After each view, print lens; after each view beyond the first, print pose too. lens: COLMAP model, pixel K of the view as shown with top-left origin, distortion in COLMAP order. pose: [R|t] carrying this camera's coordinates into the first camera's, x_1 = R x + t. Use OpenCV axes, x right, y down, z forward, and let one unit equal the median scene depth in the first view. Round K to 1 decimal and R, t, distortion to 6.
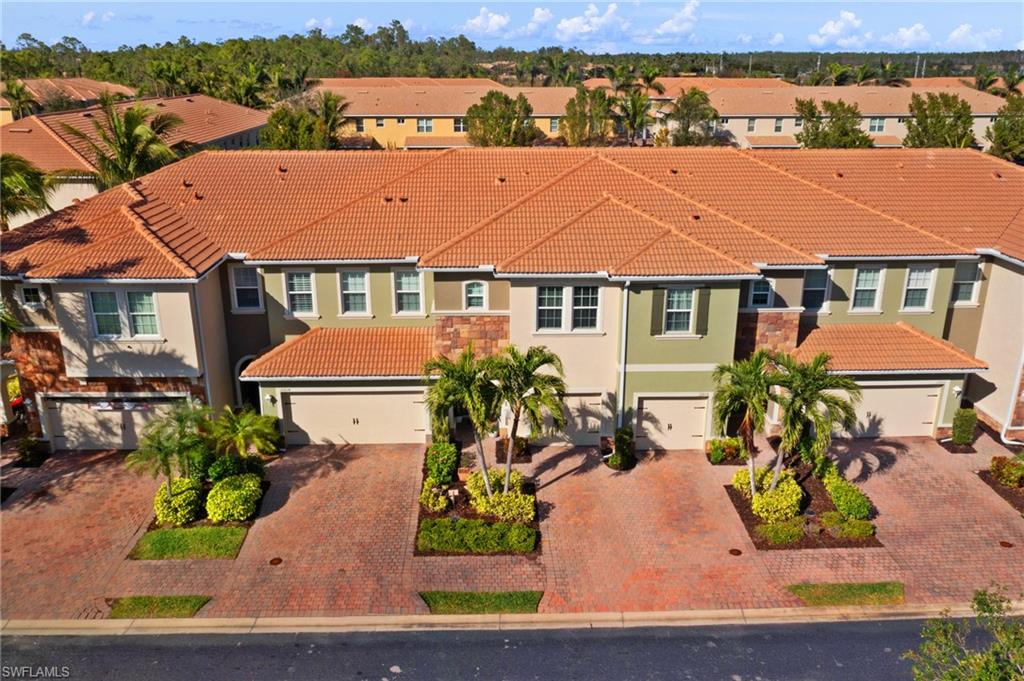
lens RADIAL K [[815.1, 0, 508.7], [0, 815.1, 343.3], [0, 0, 1]] dist [-0.012565, -0.001804]
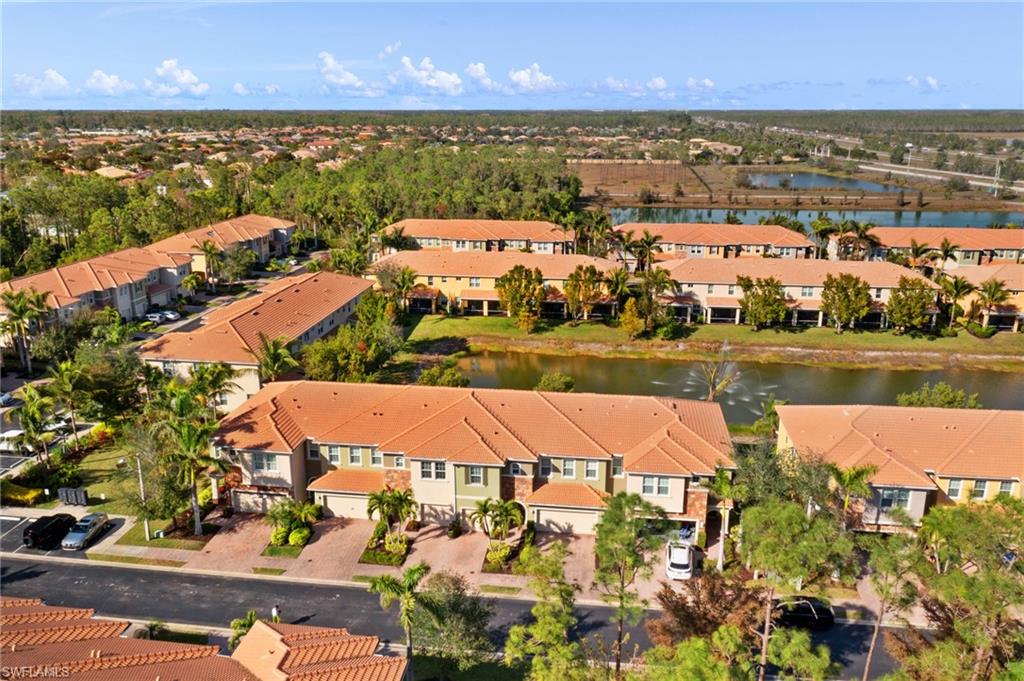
lens RADIAL K [[815.1, 0, 508.7], [0, 815.1, 343.3], [0, 0, 1]] dist [-0.012565, -0.001804]
pose [[0.986722, 0.046473, -0.155628, 0.658759], [-0.055786, 0.996870, -0.056014, -0.300640], [0.152538, 0.063952, 0.986226, -1.425288]]
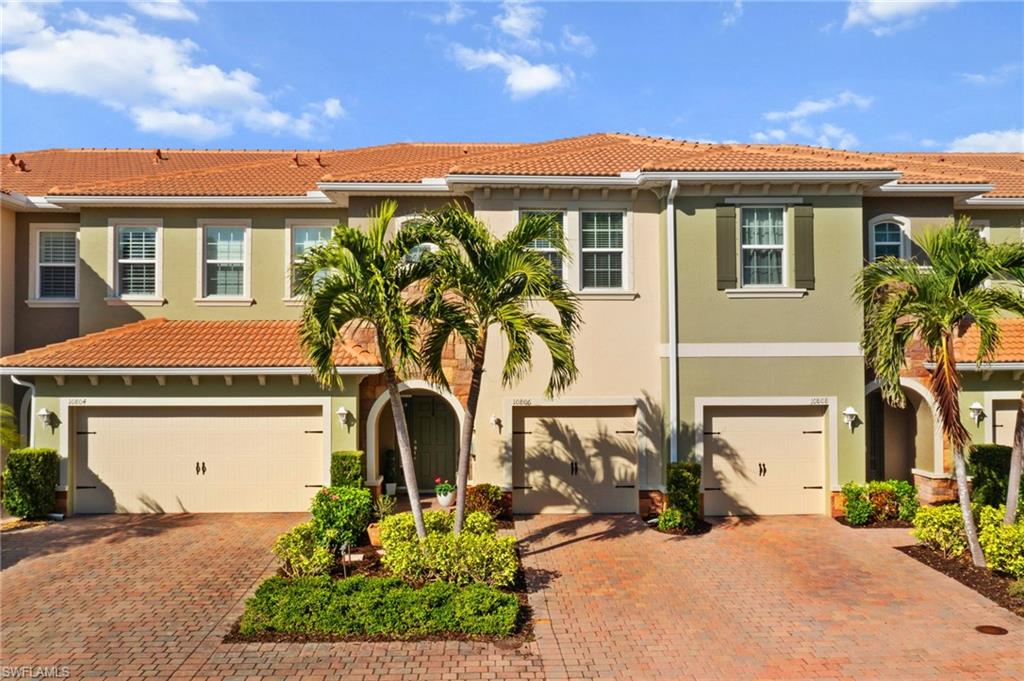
lens RADIAL K [[798.9, 0, 508.8], [0, 798.9, 349.5], [0, 0, 1]] dist [-0.010337, -0.003769]
pose [[0.999960, -0.004287, 0.007832, 0.021602], [0.006680, 0.941259, -0.337620, 0.215628], [-0.005925, 0.337659, 0.941250, 0.474408]]
